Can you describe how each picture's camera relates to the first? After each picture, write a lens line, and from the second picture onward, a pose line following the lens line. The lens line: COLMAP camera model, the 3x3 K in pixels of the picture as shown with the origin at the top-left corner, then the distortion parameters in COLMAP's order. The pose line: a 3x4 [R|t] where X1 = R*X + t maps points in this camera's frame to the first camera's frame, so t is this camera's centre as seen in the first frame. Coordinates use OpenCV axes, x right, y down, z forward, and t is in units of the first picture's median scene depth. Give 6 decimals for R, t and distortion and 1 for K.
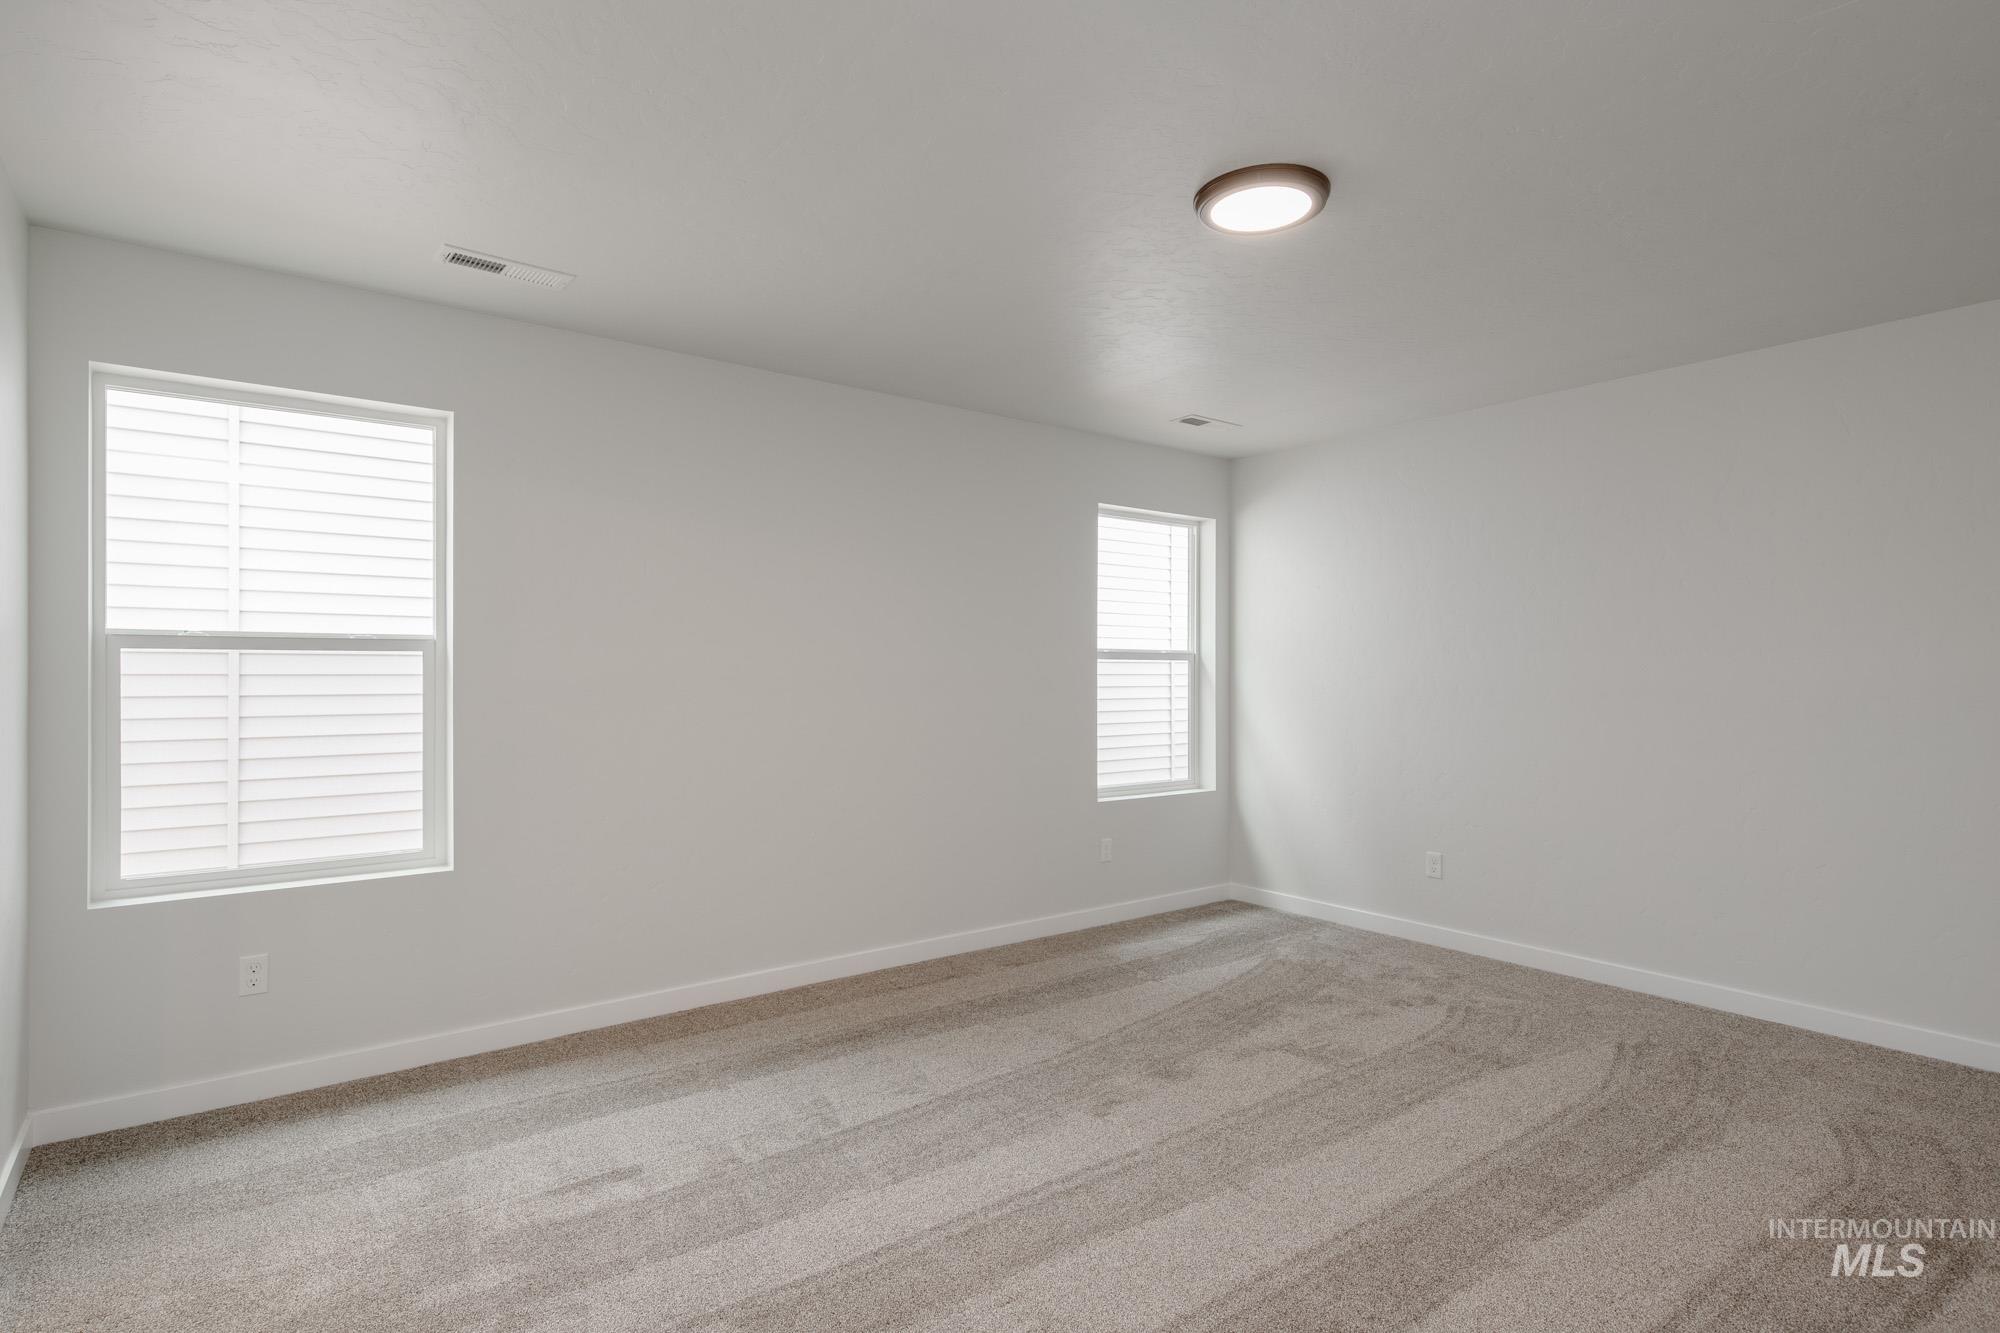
lens RADIAL K [[1105.5, 0, 1012.8], [0, 1105.5, 675.7], [0, 0, 1]] dist [0.017660, -0.000019]
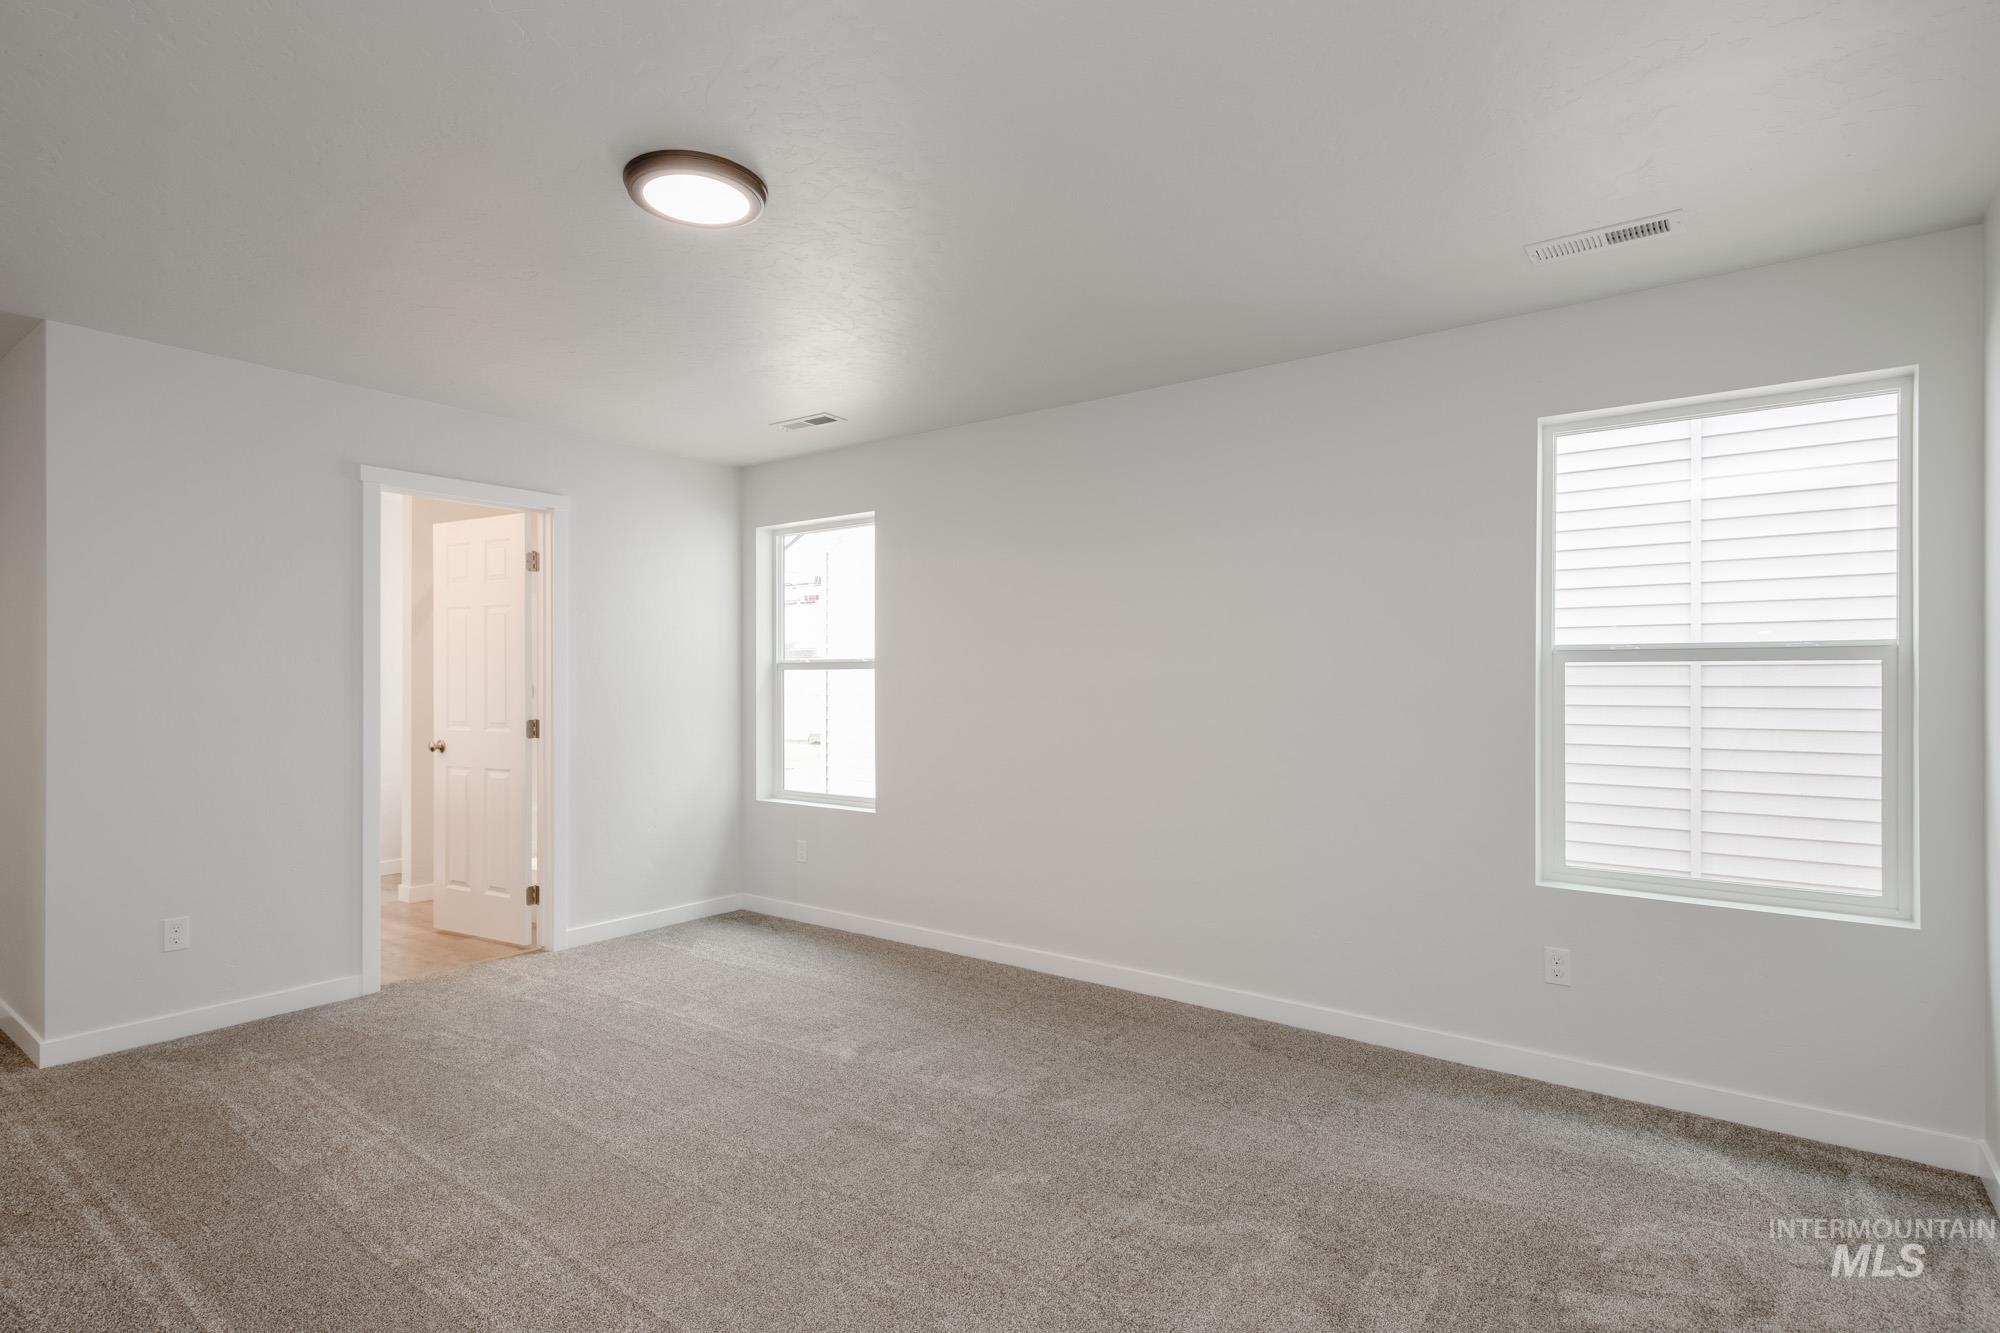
lens RADIAL K [[1105.5, 0, 937.8], [0, 1105.5, 678.2], [0, 0, 1]] dist [0.017660, -0.000019]
pose [[0.147476, -0.003251, -0.989060, 0.212749], [-0.005520, 0.999976, -0.004110, -0.000462], [0.989050, 0.006066, 0.147455, 0.181030]]
